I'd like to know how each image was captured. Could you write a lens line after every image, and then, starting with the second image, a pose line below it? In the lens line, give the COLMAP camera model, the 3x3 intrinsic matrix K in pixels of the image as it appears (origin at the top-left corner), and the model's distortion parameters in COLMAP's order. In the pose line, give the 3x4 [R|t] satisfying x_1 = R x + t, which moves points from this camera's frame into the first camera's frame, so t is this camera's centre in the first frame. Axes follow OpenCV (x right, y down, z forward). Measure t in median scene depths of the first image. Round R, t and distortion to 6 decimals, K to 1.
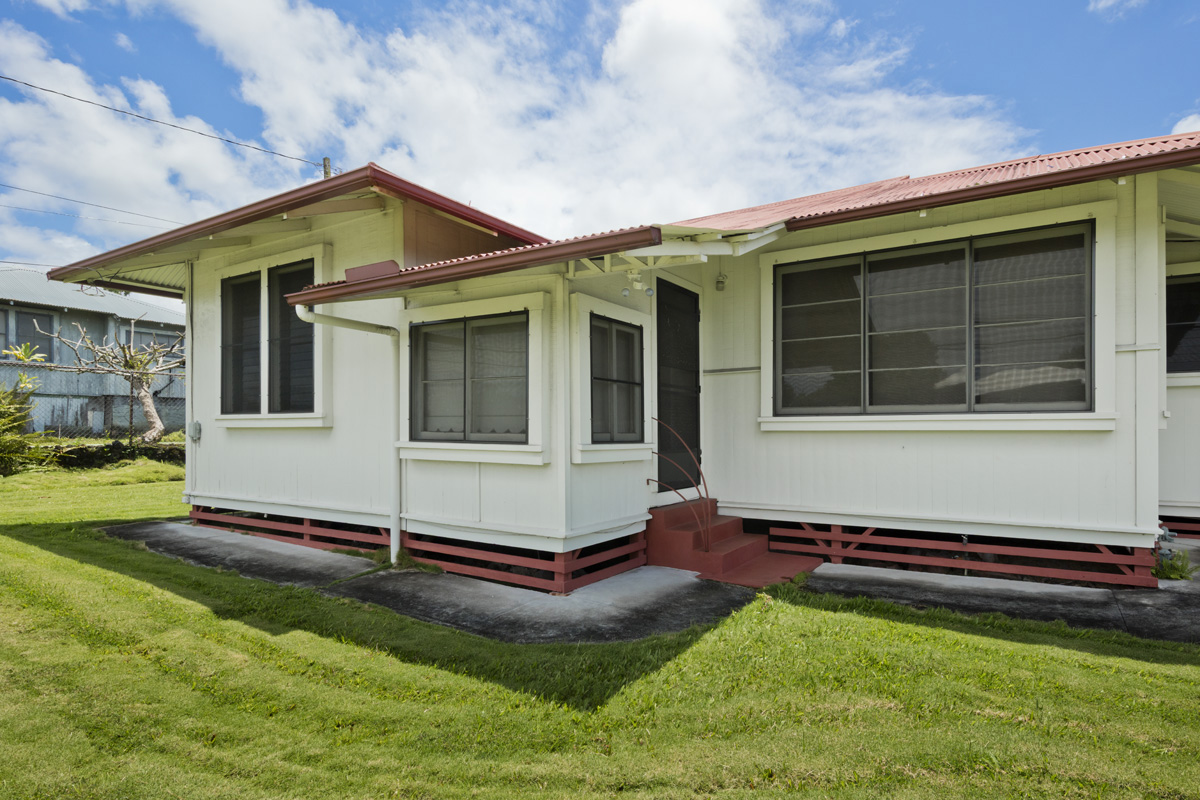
lens RADIAL K [[632.6, 0, 687.0], [0, 632.6, 400.5], [0, 0, 1]] dist [0.001488, -0.000255]
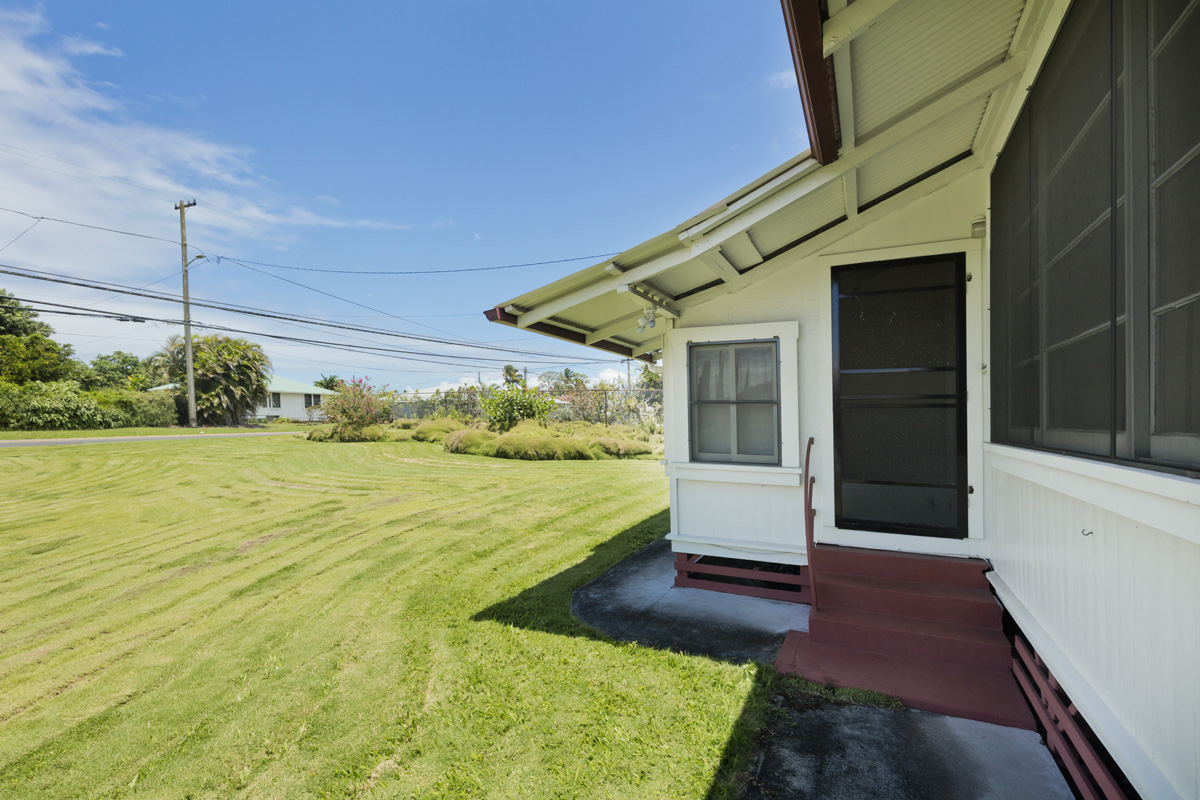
lens RADIAL K [[550.9, 0, 597.7], [0, 550.9, 424.7], [0, 0, 1]] dist [-0.000319, -0.000102]
pose [[0.048415, 0.007949, -0.998796, 0.689888], [0.038533, 0.999209, 0.009820, -0.010135], [0.998084, -0.038962, 0.048070, 0.681421]]
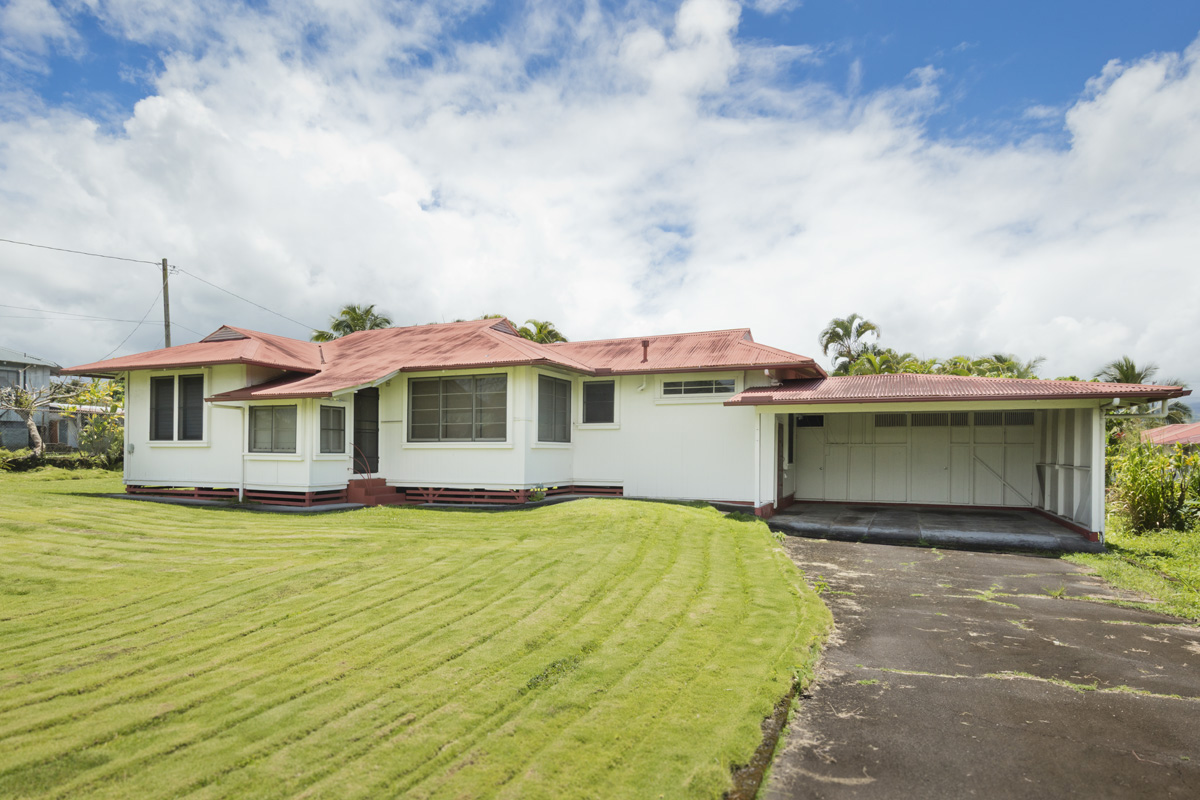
lens RADIAL K [[727.0, 0, 600.0], [0, 727.0, 400.0], [0, 0, 1]] dist [-0.001503, 0.000376]
pose [[0.993680, 0.007991, 0.111968, 0.604330], [-0.005824, 0.999790, -0.019669, -0.091560], [-0.112102, 0.018892, 0.993517, -1.961636]]
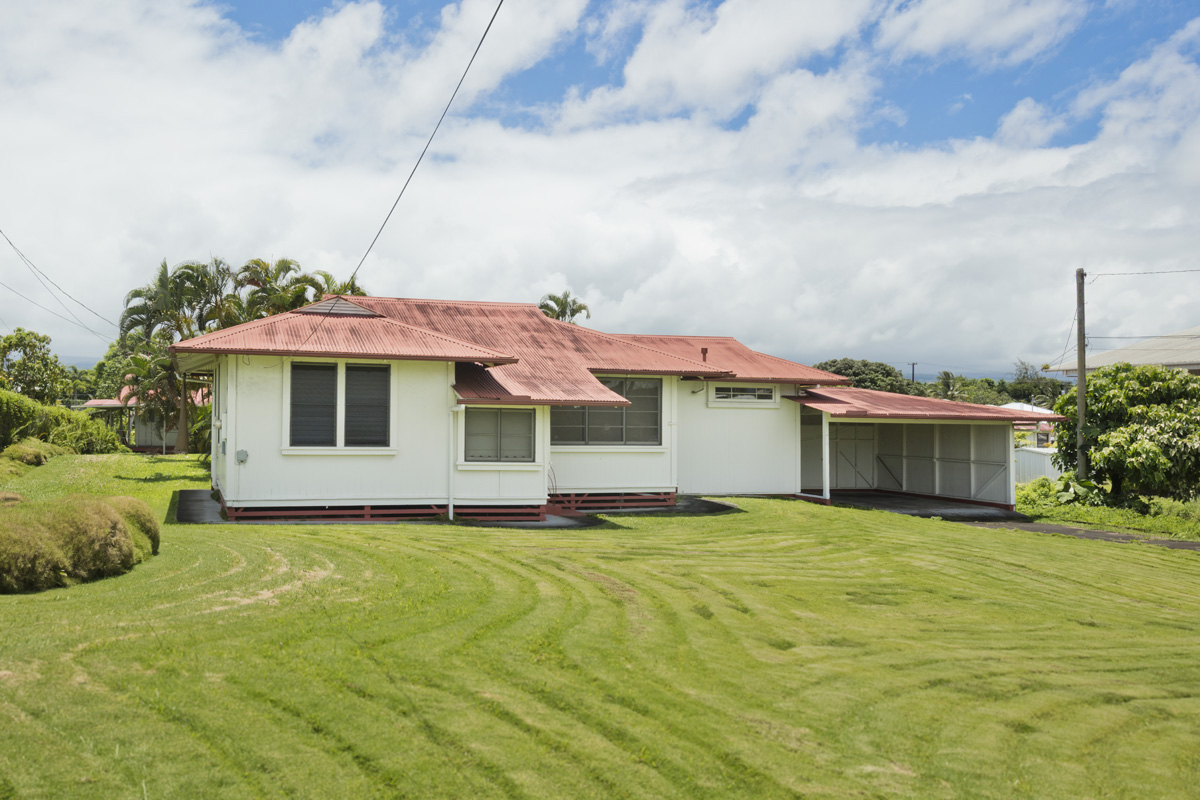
lens RADIAL K [[1014.8, 0, 600.0], [0, 1014.8, 400.0], [0, 0, 1]] dist [-0.104322, -0.000661]
pose [[0.634664, 0.021221, 0.772497, -2.696453], [-0.047667, 0.998794, 0.011724, -0.198339], [-0.771316, -0.044263, 0.634911, -1.463493]]
